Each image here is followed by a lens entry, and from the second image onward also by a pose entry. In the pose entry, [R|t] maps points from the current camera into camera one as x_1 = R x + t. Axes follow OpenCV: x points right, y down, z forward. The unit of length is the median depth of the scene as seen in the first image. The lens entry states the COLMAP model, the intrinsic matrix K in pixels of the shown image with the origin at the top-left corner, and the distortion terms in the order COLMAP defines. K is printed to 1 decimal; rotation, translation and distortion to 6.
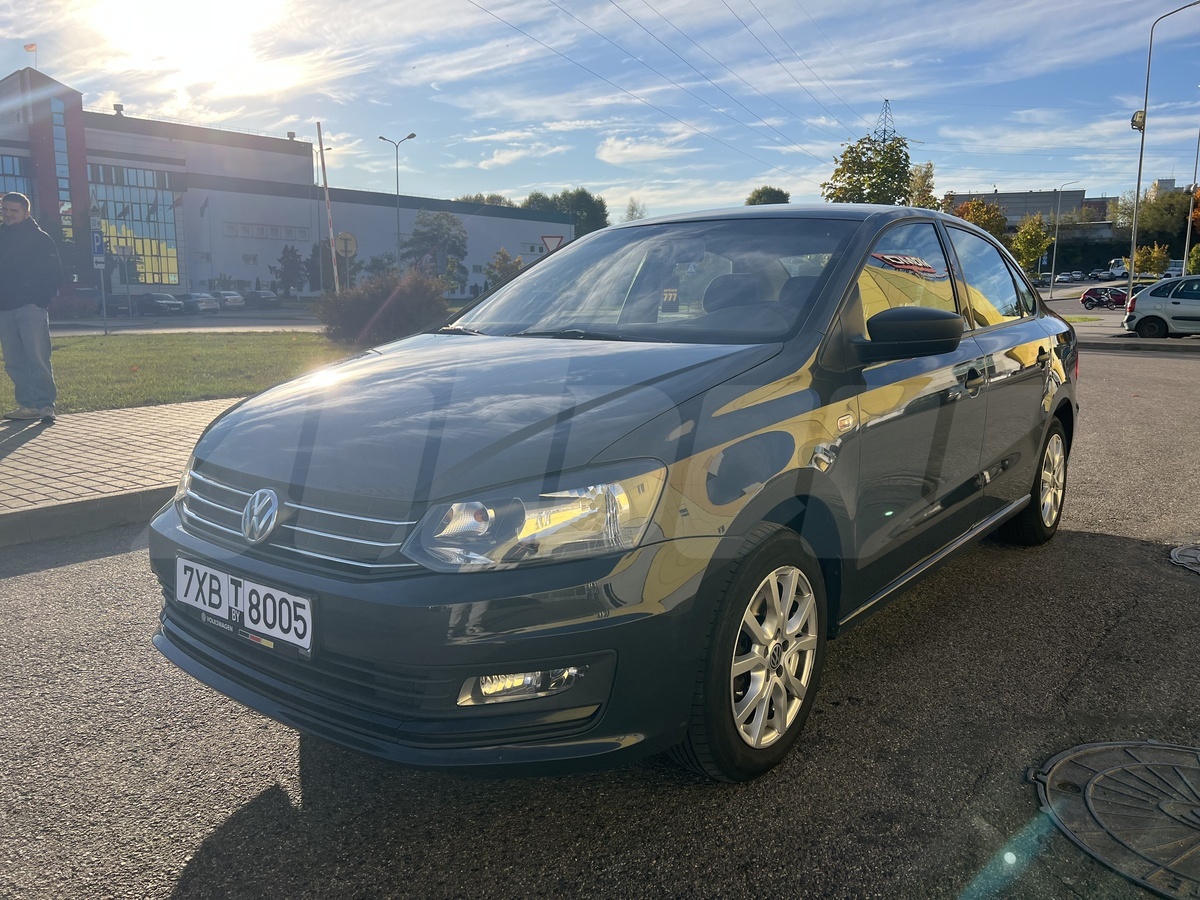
lens RADIAL K [[893.5, 0, 600.0], [0, 893.5, 450.0], [0, 0, 1]] dist [0.038736, -0.049331]
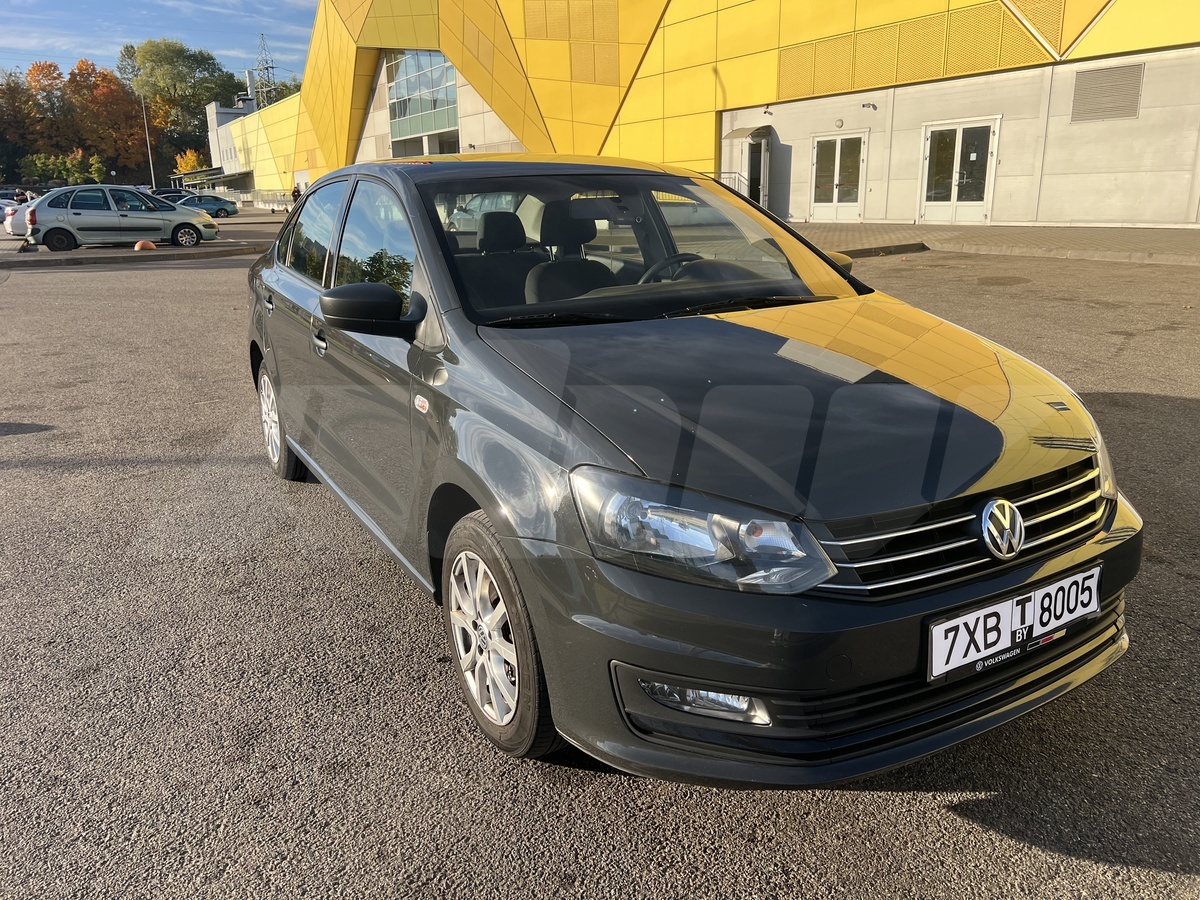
lens RADIAL K [[898.7, 0, 600.0], [0, 898.7, 450.0], [0, 0, 1]] dist [0.043663, -0.034224]
pose [[0.370257, -0.262300, 0.891127, -1.327417], [0.173273, 0.961971, 0.211159, -0.273121], [-0.912626, 0.076225, 0.401626, 0.974332]]
